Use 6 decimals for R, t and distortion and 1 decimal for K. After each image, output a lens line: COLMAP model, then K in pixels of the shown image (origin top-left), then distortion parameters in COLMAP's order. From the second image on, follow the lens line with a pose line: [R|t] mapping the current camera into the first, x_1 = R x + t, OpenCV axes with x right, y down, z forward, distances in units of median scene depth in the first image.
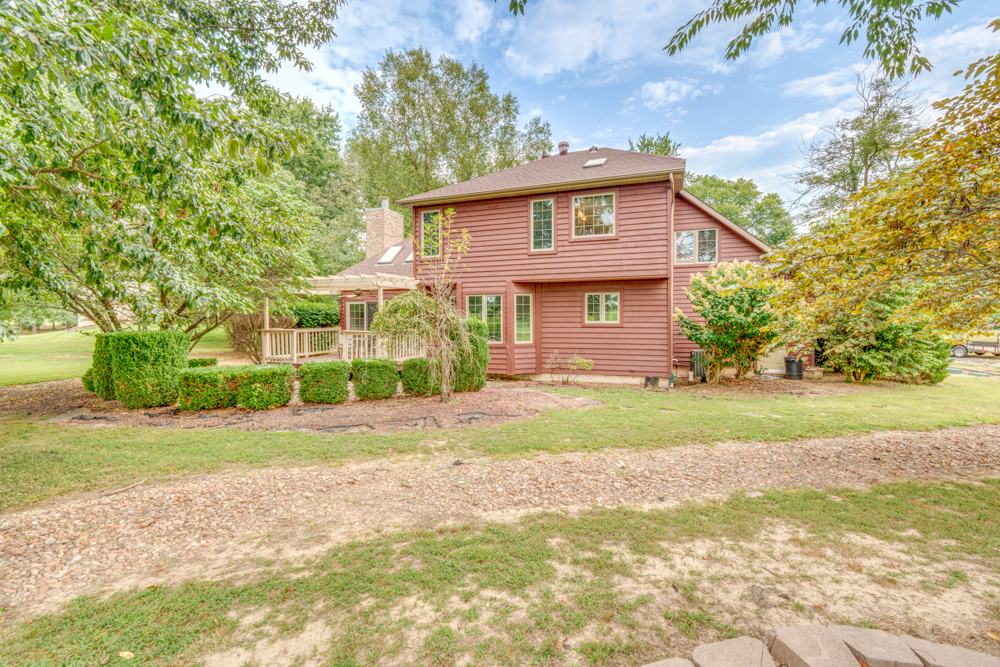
lens RADIAL K [[456.5, 0, 502.2], [0, 456.5, 325.6], [0, 0, 1]] dist [-0.002602, -0.000074]
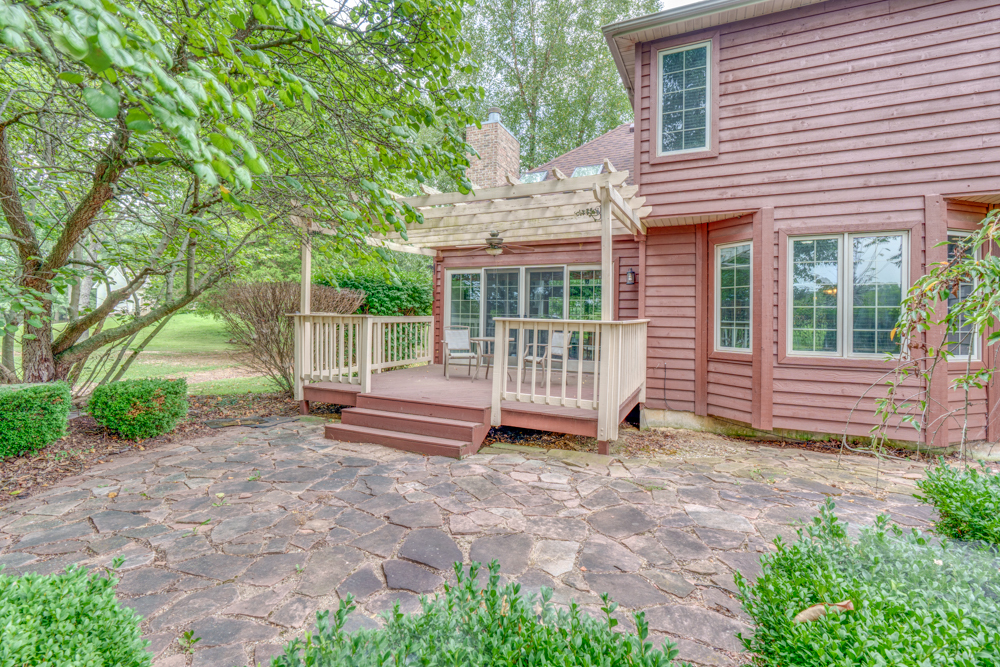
lens RADIAL K [[456.5, 0, 502.2], [0, 456.5, 325.6], [0, 0, 1]] dist [-0.002602, -0.000074]
pose [[0.998691, 0.019690, -0.047199, -0.266670], [-0.019748, 0.999805, -0.000769, 0.015003], [0.047175, 0.001700, 0.998885, 0.494467]]
